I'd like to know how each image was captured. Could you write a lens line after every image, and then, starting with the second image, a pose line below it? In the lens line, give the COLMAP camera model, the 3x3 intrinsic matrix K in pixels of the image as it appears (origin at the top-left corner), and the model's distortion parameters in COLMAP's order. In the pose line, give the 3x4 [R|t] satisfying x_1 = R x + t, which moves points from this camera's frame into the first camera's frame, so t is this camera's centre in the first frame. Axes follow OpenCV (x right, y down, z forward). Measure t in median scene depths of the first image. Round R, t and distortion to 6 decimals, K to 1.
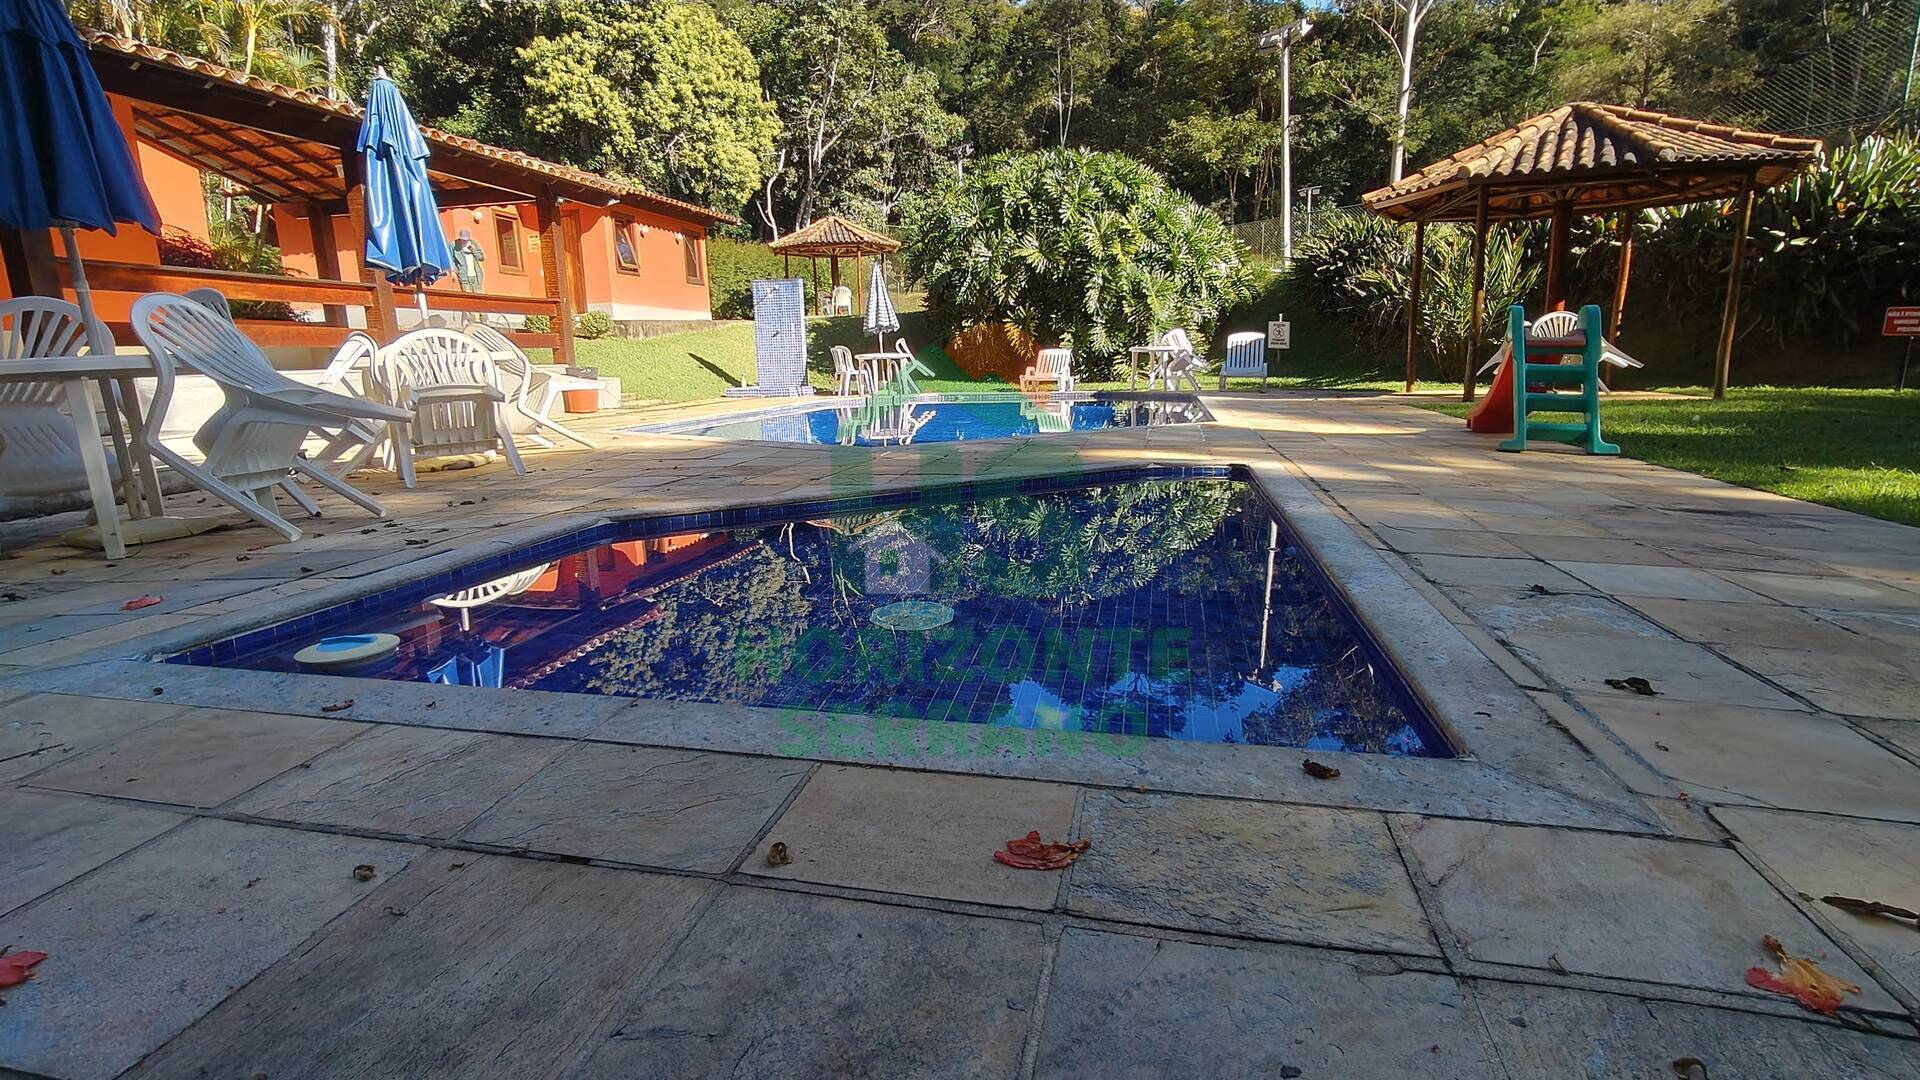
lens RADIAL K [[895.4, 0, 950.1], [0, 895.4, 535.1], [0, 0, 1]] dist [-0.008326, 0.003422]
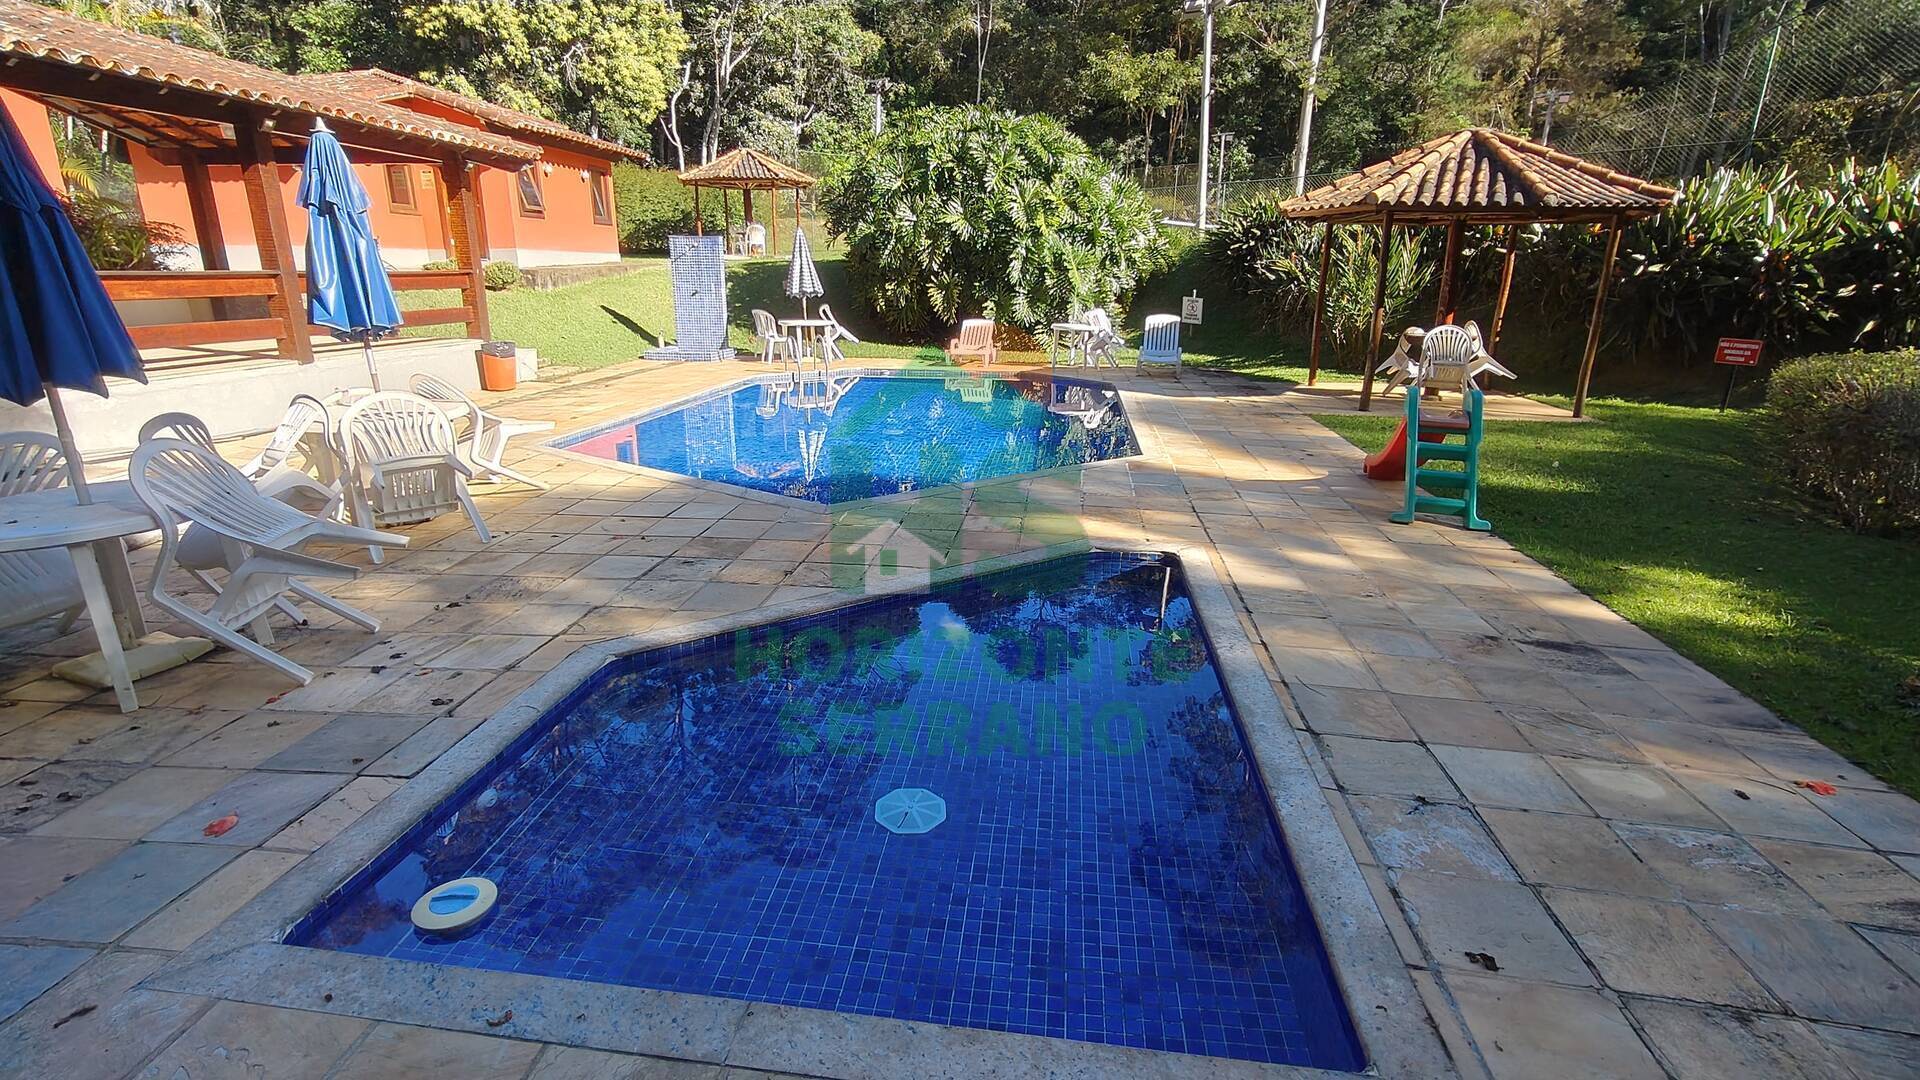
lens RADIAL K [[895.4, 0, 950.5], [0, 895.4, 533.6], [0, 0, 1]] dist [-0.008326, 0.003422]
pose [[0.994423, 0.005808, 0.105305, -0.018520], [-0.015231, 0.995924, 0.088898, -0.054157], [-0.104360, -0.090006, 0.990458, -0.020154]]
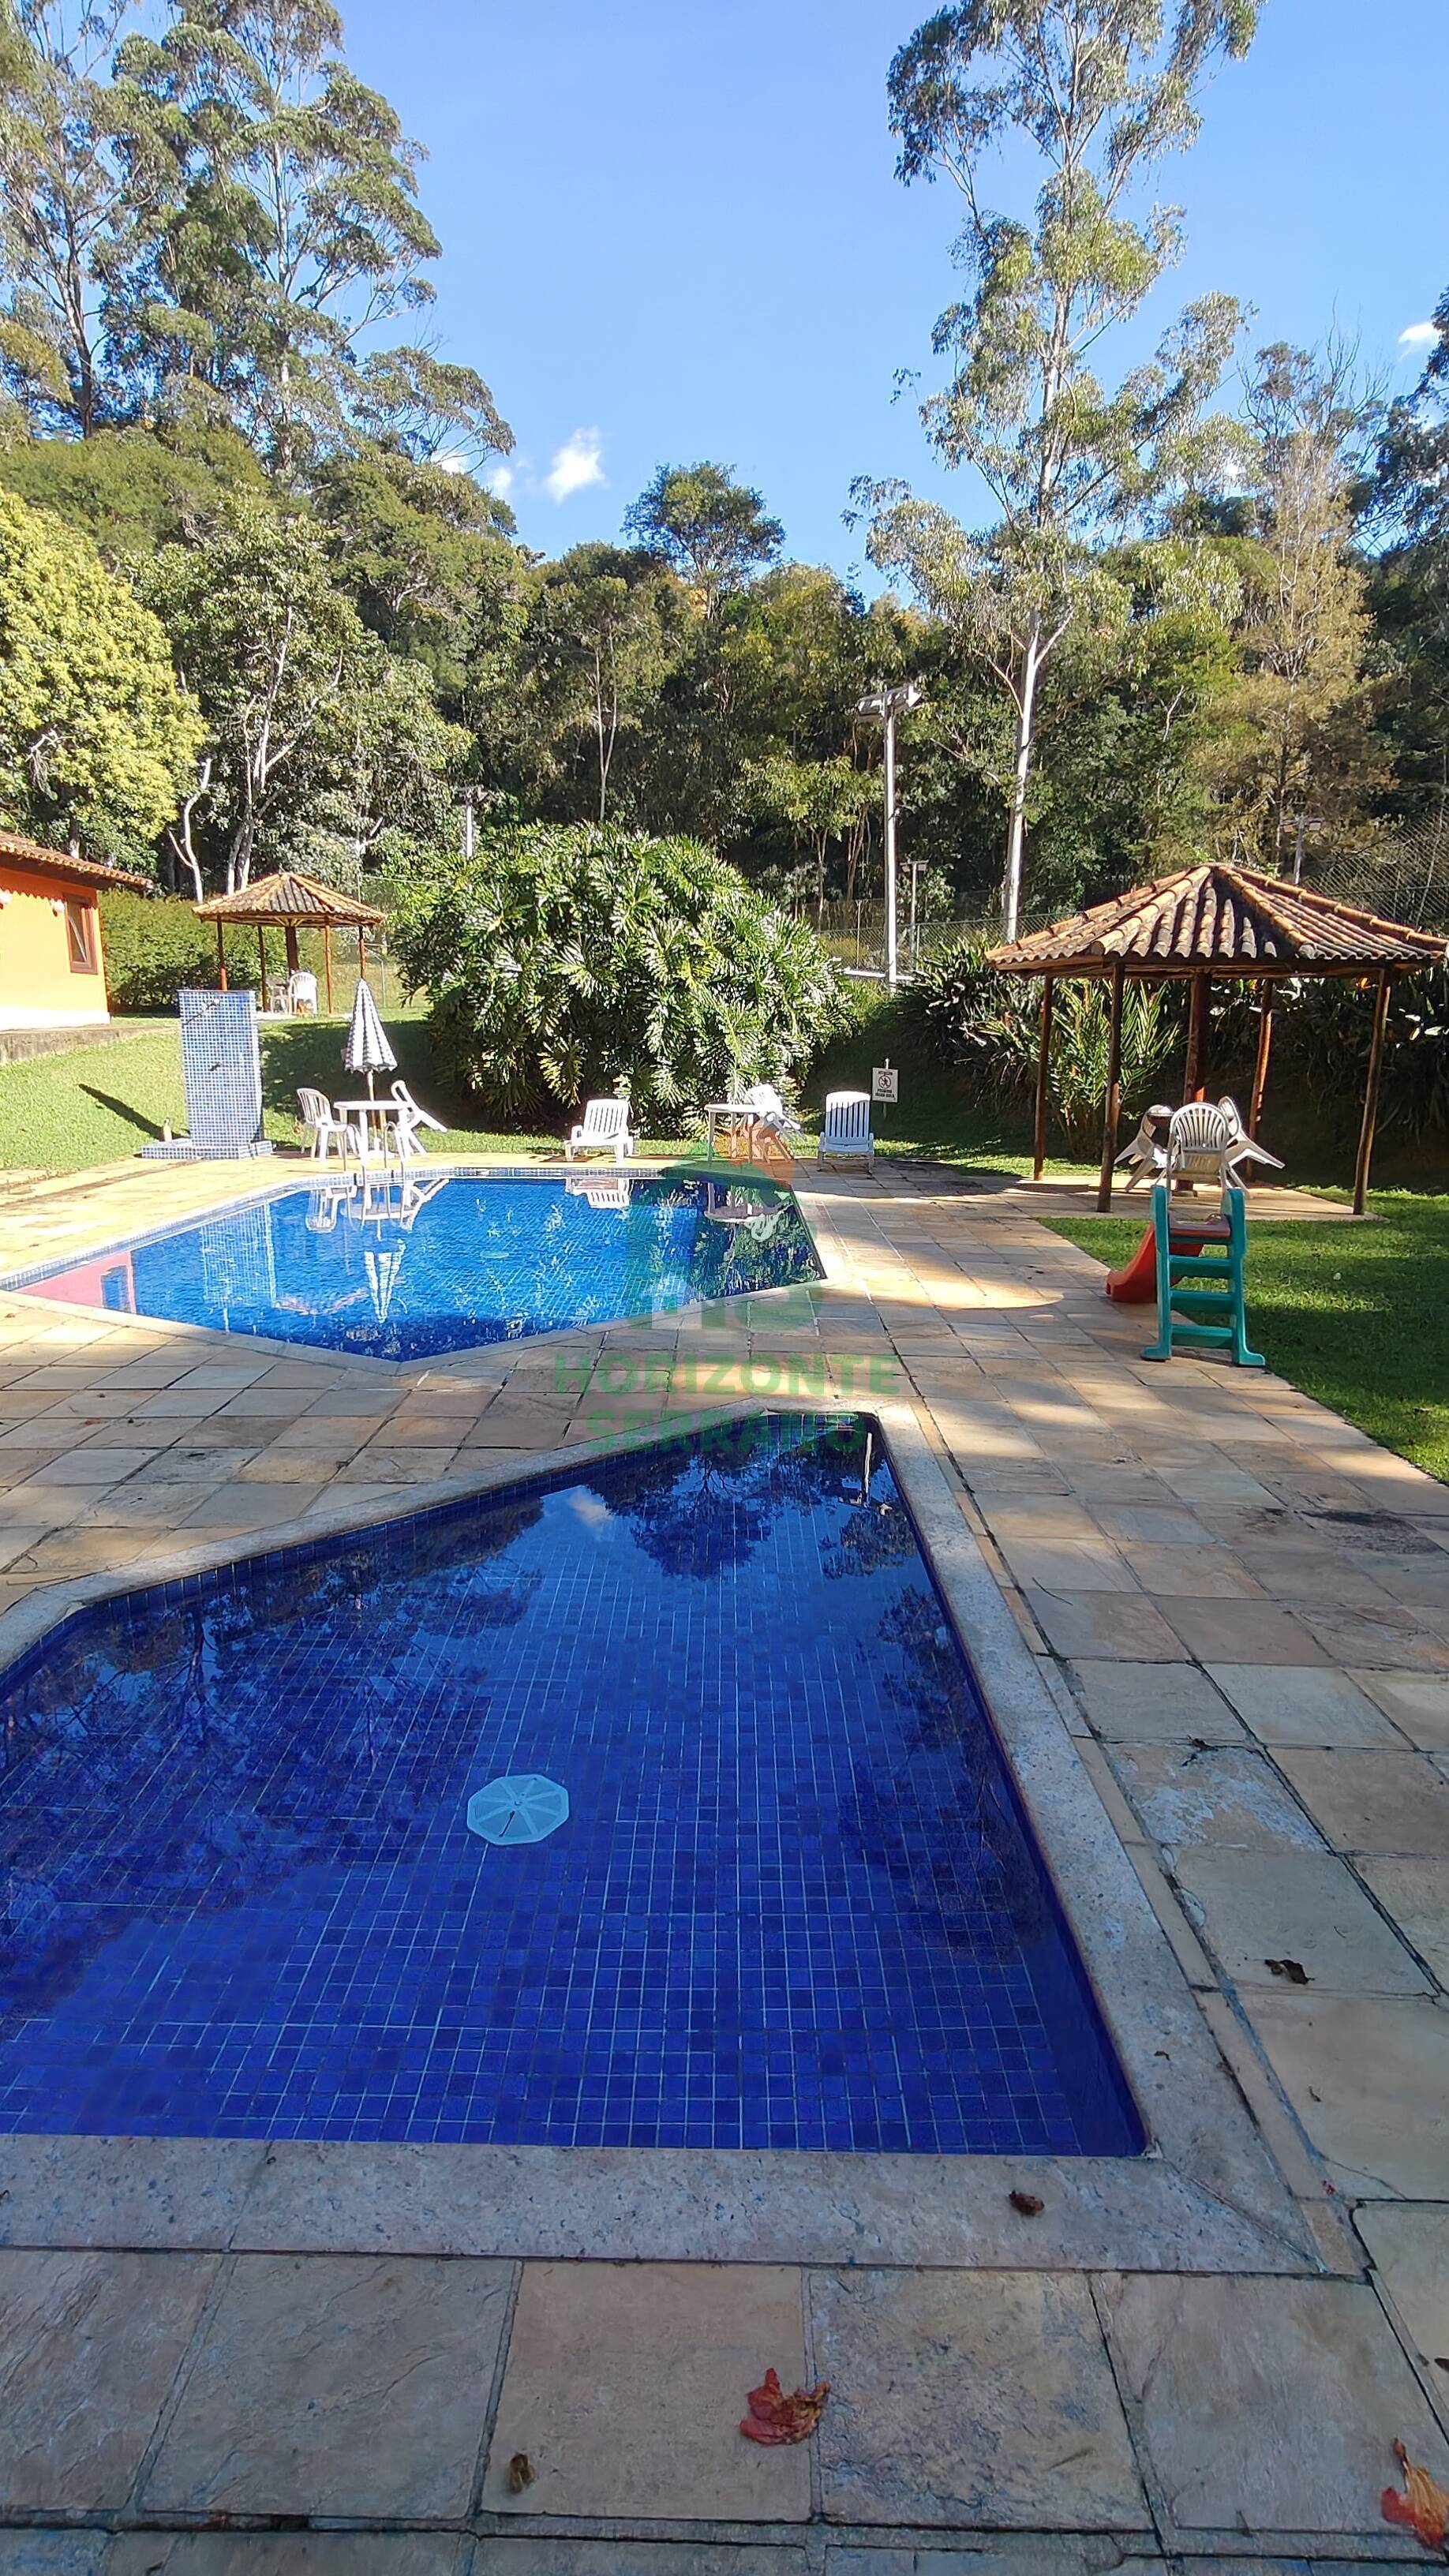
lens RADIAL K [[1201.4, 0, 721.7], [0, 1201.4, 1279.4], [0, 0, 1]] dist [-0.008326, 0.003422]
pose [[0.975241, -0.012669, 0.220780, -0.015606], [0.011330, 0.999909, 0.007329, -0.058664], [-0.220853, -0.004646, 0.975296, -0.018550]]
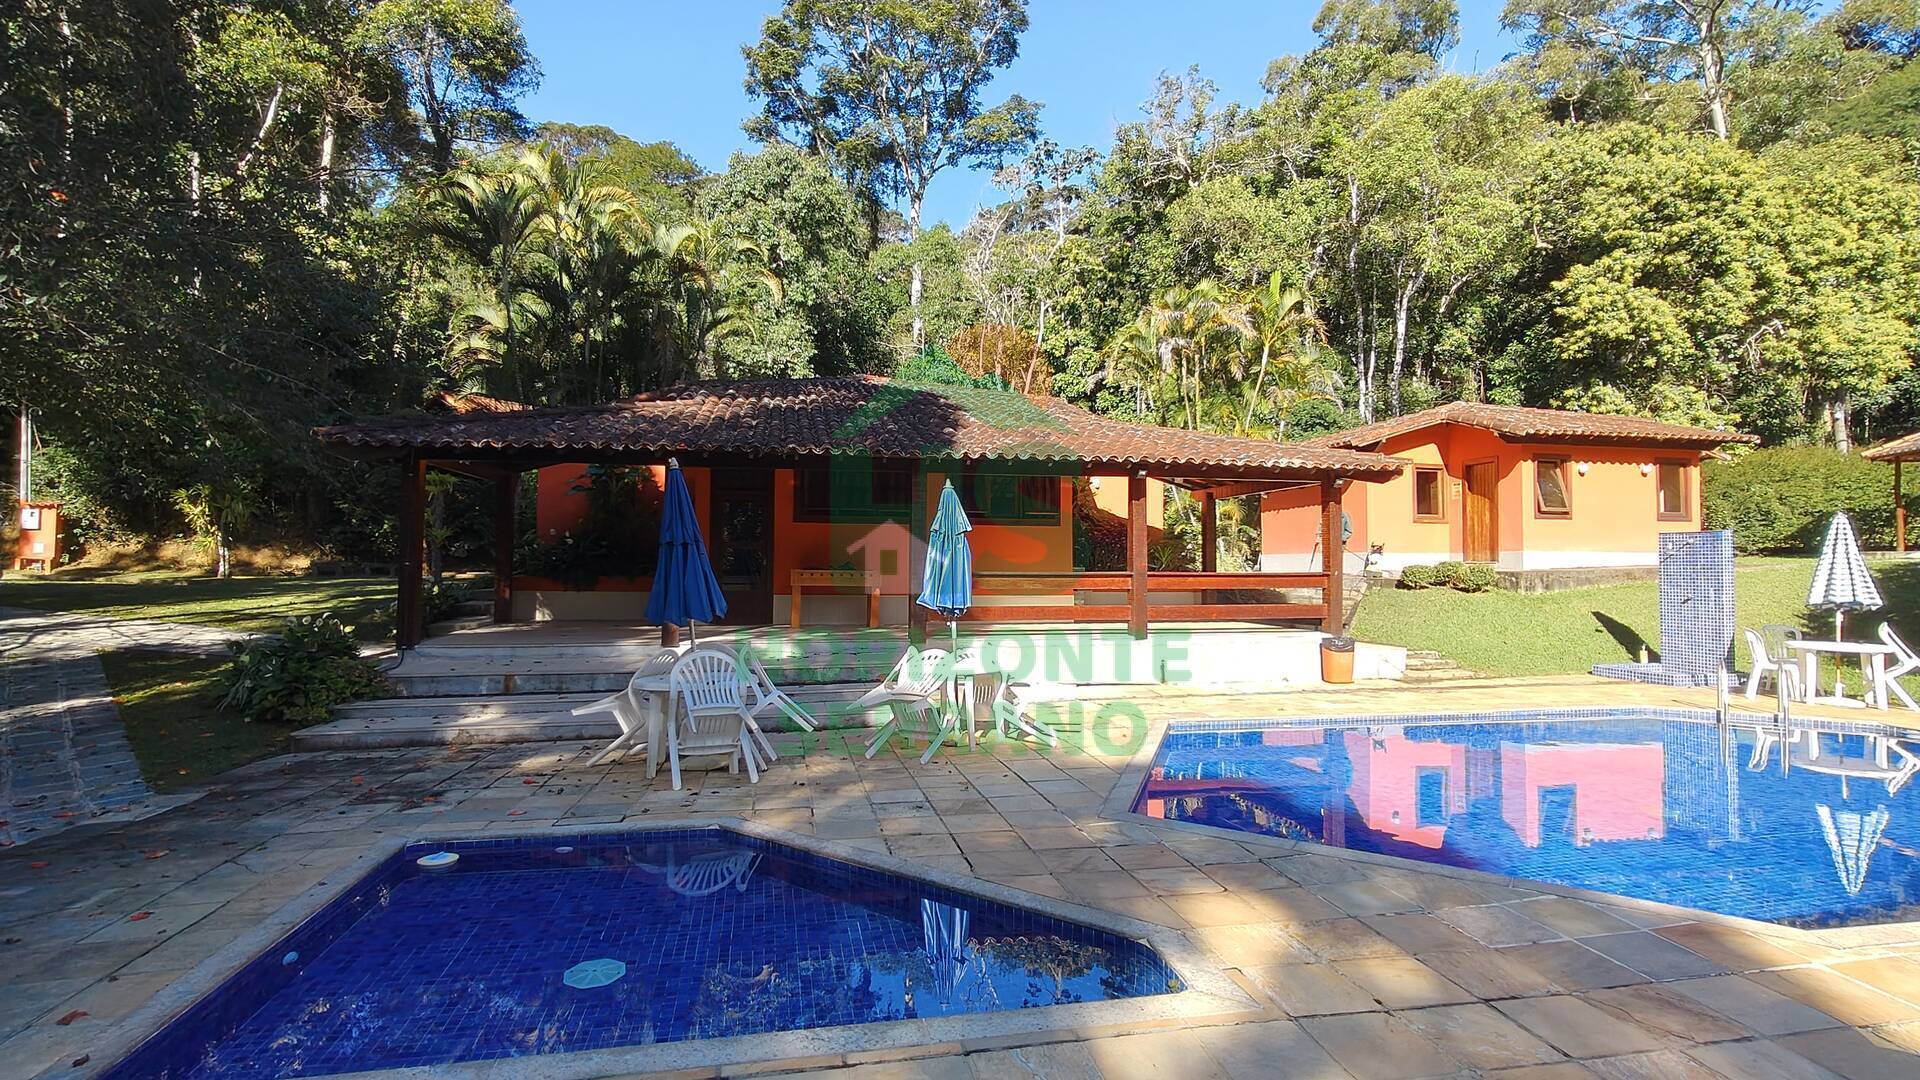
lens RADIAL K [[895.4, 0, 971.9], [0, 895.4, 543.2], [0, 0, 1]] dist [-0.008326, 0.003422]
pose [[0.417180, 0.002430, -0.908820, 0.247138], [-0.189529, 0.978242, -0.084385, -0.091836], [0.888842, 0.207452, 0.408564, 0.131588]]
